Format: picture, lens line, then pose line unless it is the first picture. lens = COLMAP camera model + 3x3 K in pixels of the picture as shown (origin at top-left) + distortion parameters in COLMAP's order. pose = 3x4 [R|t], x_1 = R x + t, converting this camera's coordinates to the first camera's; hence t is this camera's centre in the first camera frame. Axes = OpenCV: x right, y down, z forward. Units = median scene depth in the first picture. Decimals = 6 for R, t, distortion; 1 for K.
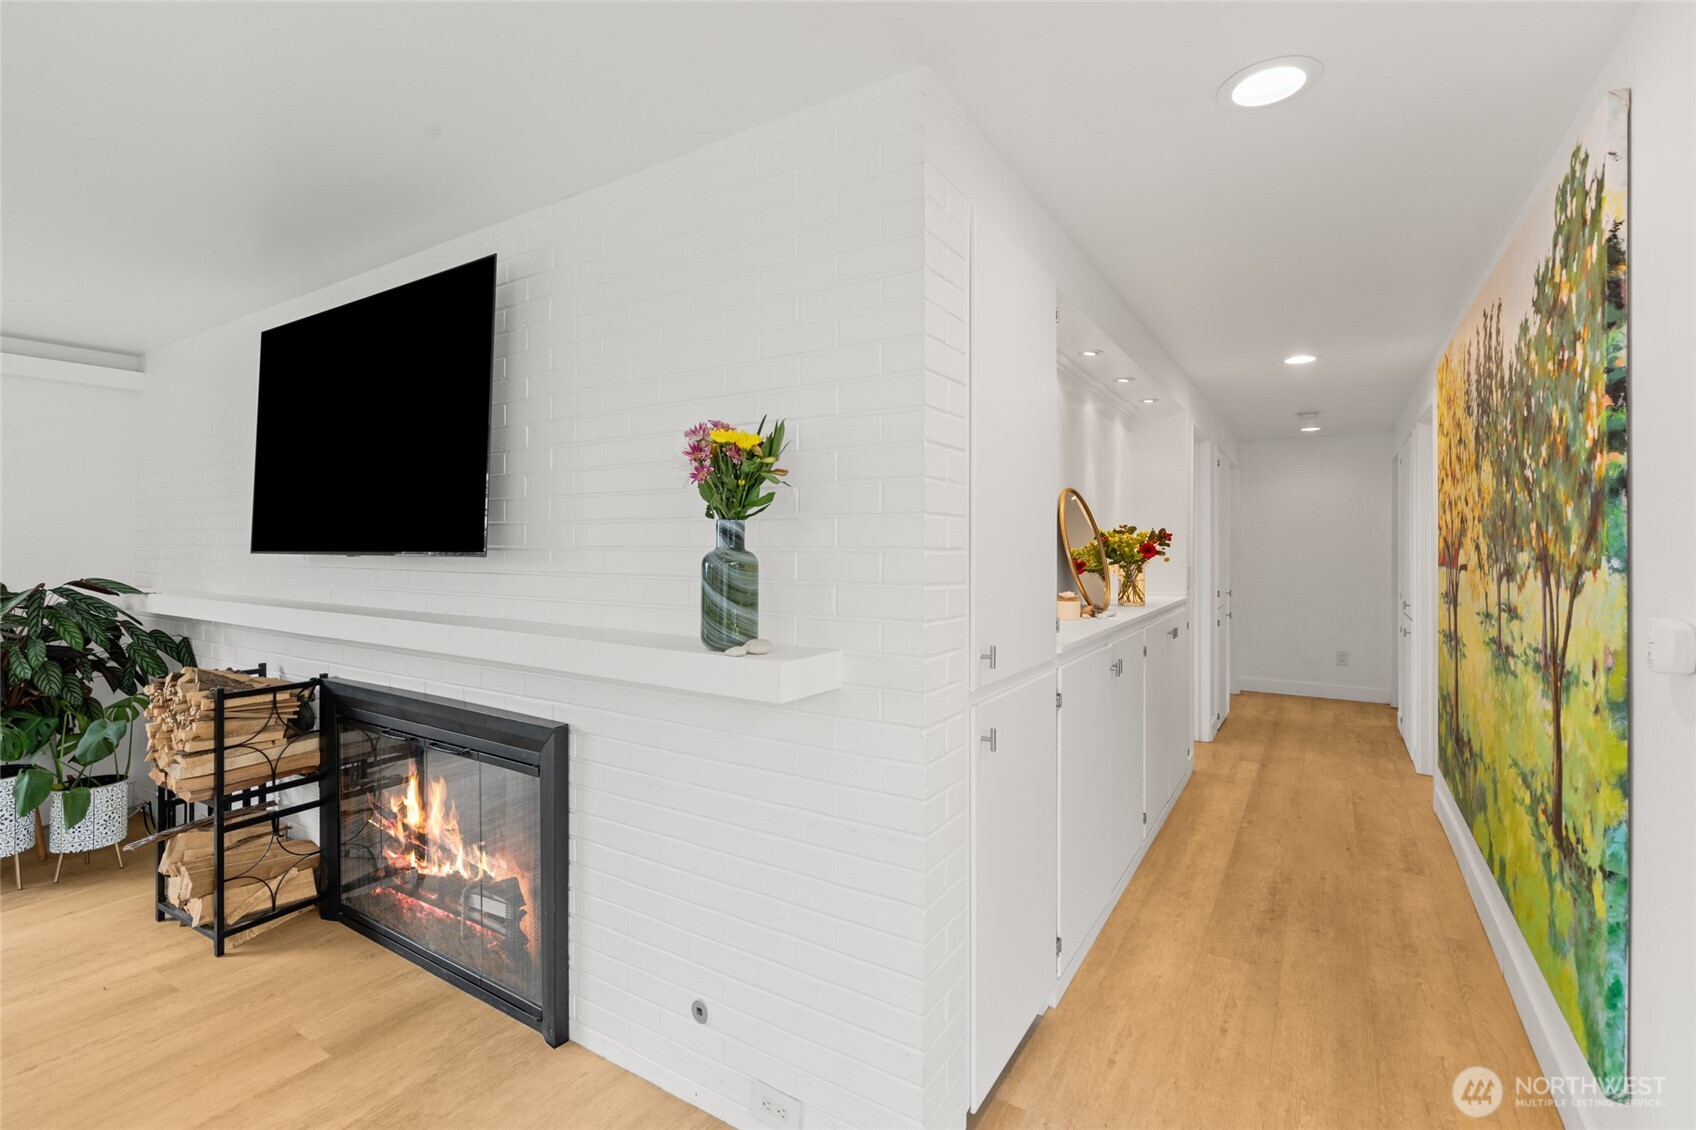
lens RADIAL K [[782.1, 0, 848.7], [0, 782.1, 551.3], [0, 0, 1]] dist [-0.004787, 0.003318]
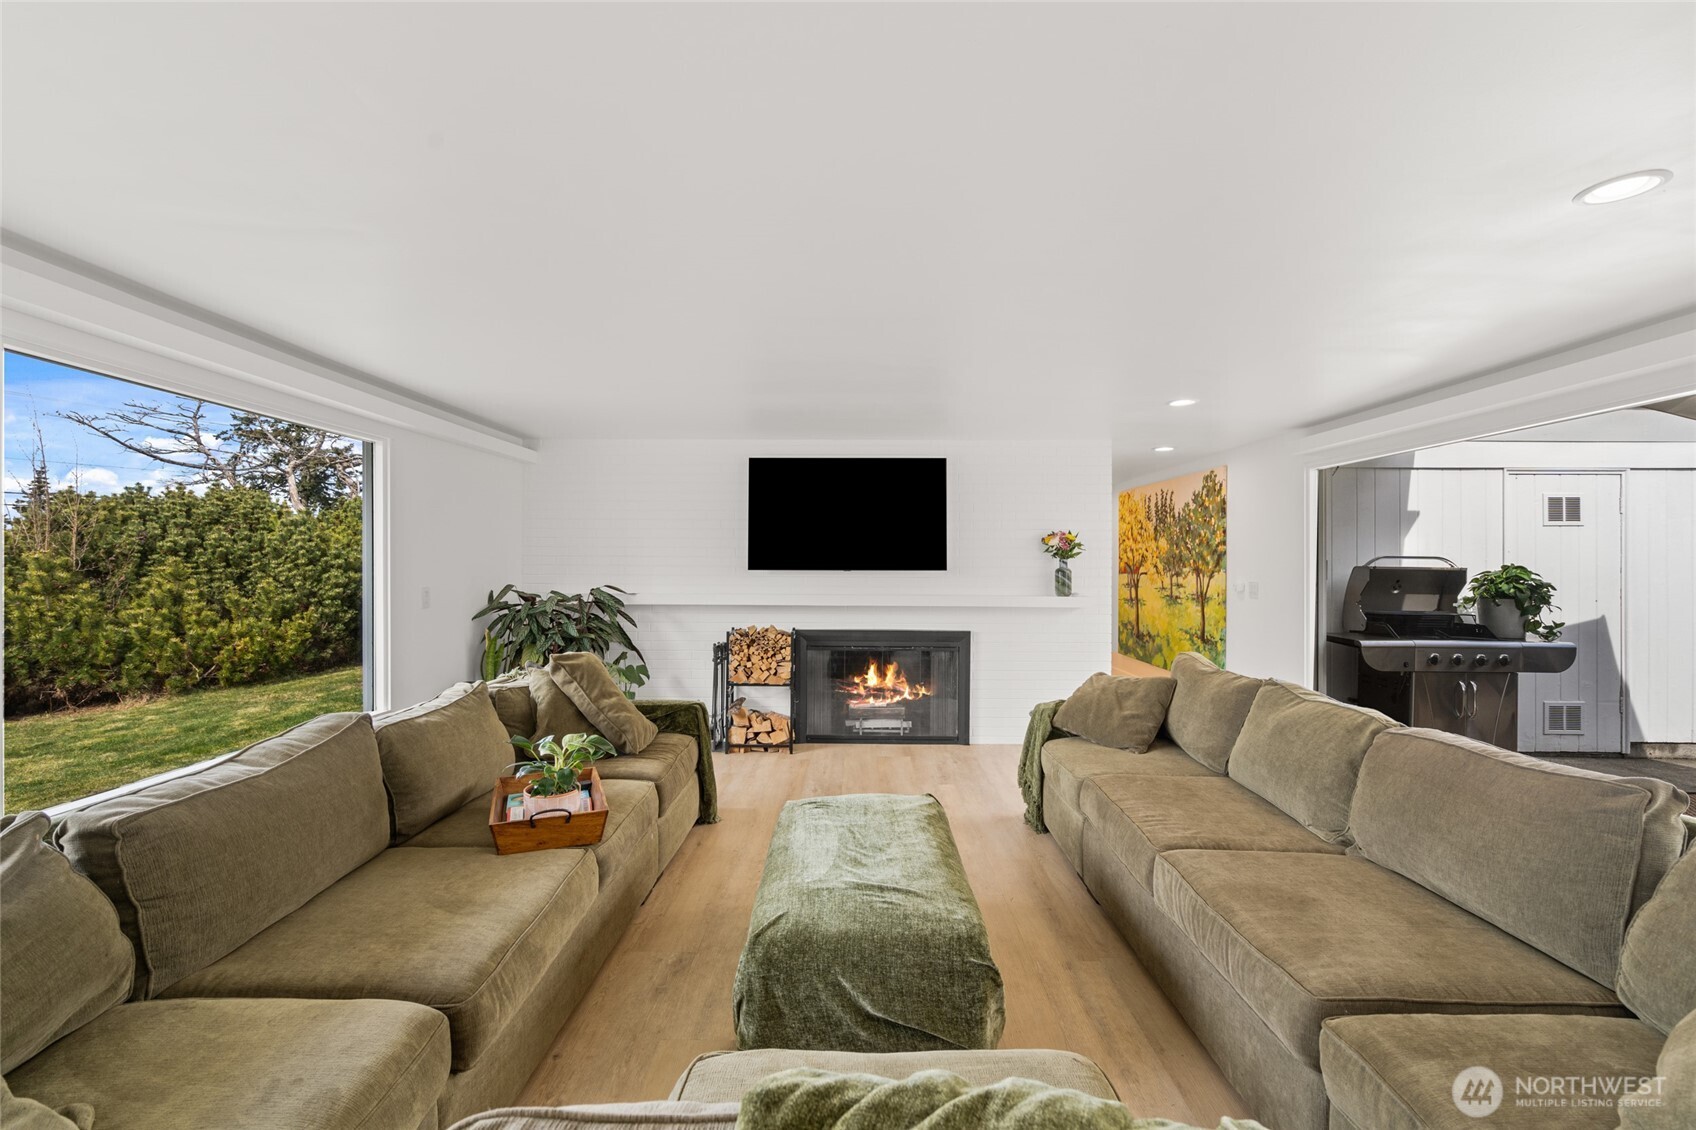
lens RADIAL K [[782.1, 0, 858.3], [0, 782.1, 569.9], [0, 0, 1]] dist [-0.004787, 0.003318]
pose [[0.840941, -0.004780, 0.541105, -2.076210], [0.001344, 0.999976, 0.006745, -0.014222], [-0.541125, -0.004945, 0.840928, -1.060233]]
